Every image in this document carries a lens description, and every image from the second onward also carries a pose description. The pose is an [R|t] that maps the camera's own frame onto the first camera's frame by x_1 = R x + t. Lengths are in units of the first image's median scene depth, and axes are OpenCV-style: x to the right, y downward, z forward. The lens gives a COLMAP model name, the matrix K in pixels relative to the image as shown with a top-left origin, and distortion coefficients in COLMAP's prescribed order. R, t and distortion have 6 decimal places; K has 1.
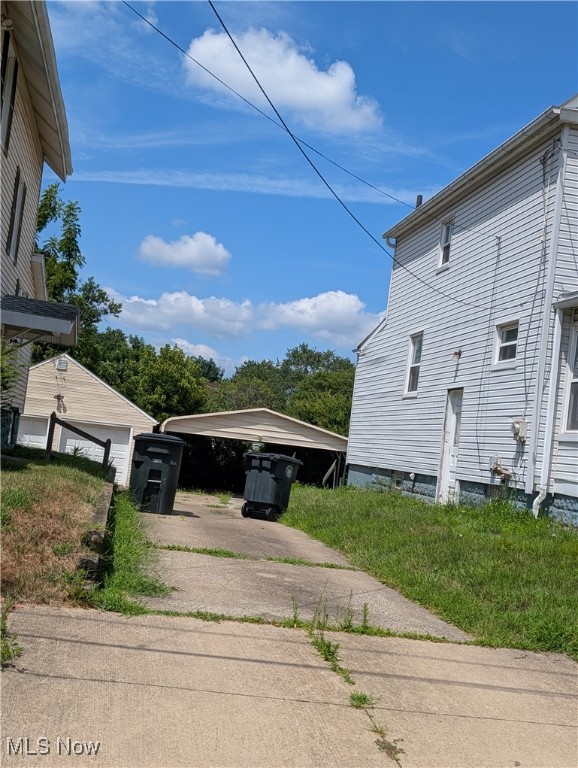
lens RADIAL K [[940.0, 0, 289.7], [0, 940.0, 403.9], [0, 0, 1]] dist [0.167692, -0.591757]
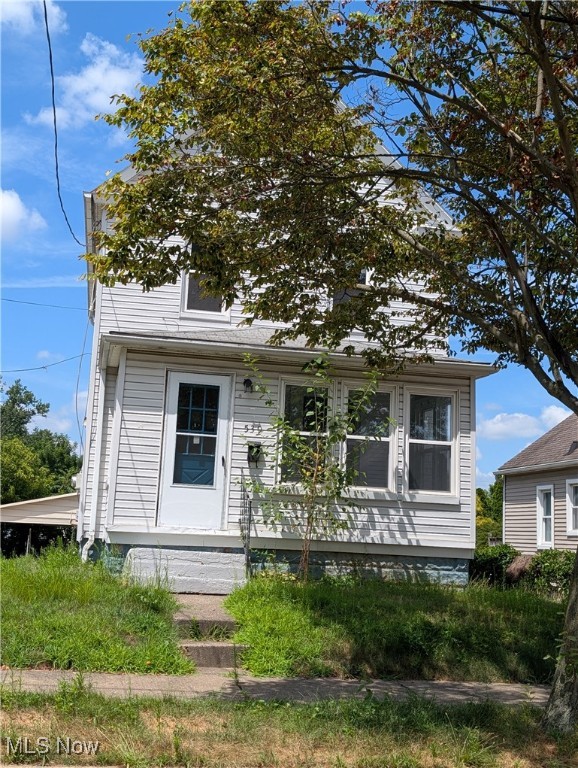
lens RADIAL K [[947.9, 0, 289.0], [0, 947.9, 384.0], [0, 0, 1]] dist [0.261256, -1.351312]
pose [[0.997677, -0.067526, 0.009023, 0.395258], [0.068117, 0.990969, -0.115498, 0.048496], [-0.001142, 0.115844, 0.993267, -0.080904]]
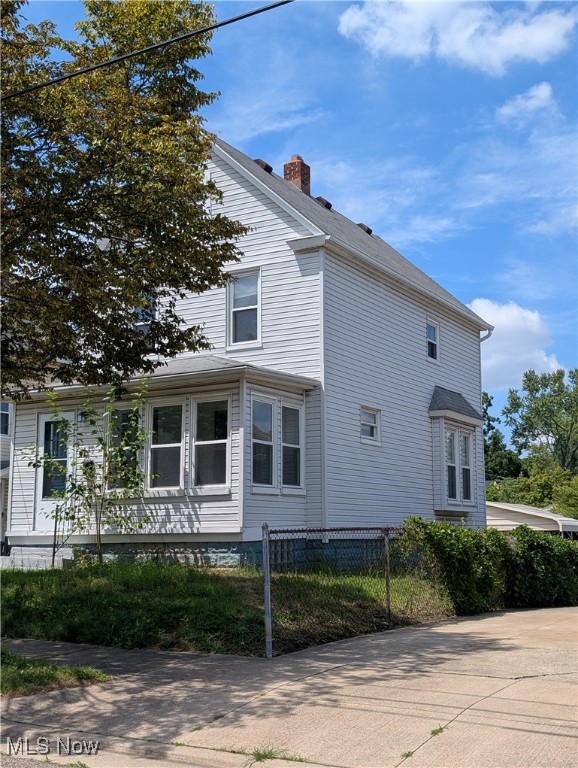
lens RADIAL K [[940.0, 0, 289.7], [0, 940.0, 403.9], [0, 0, 1]] dist [0.167692, -0.591757]
pose [[0.758471, -0.208882, -0.617325, 1.159123], [0.127418, 0.976492, -0.173861, 0.145609], [0.639130, 0.053210, 0.767256, 0.077568]]
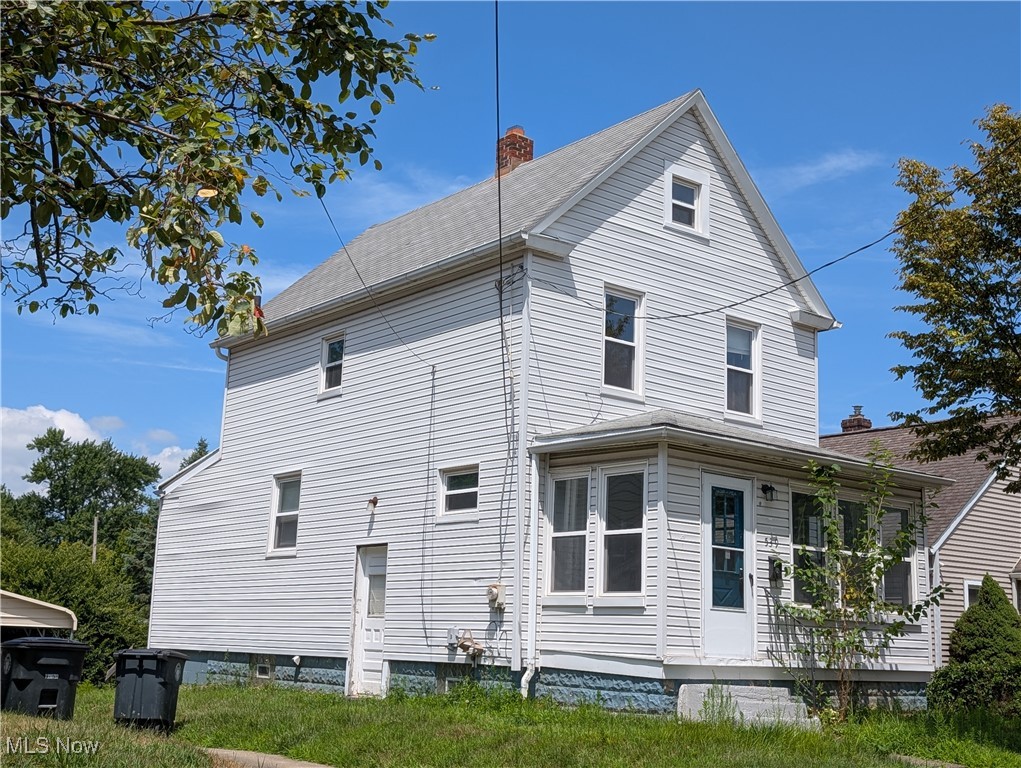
lens RADIAL K [[1249.7, 0, 510.5], [0, 1249.7, 384.0], [0, 0, 1]] dist [0.167692, -0.591757]
pose [[0.874634, 0.012662, 0.484619, -0.245653], [0.044726, 0.993288, -0.106672, -0.033341], [-0.482716, 0.114974, 0.868197, -0.009746]]
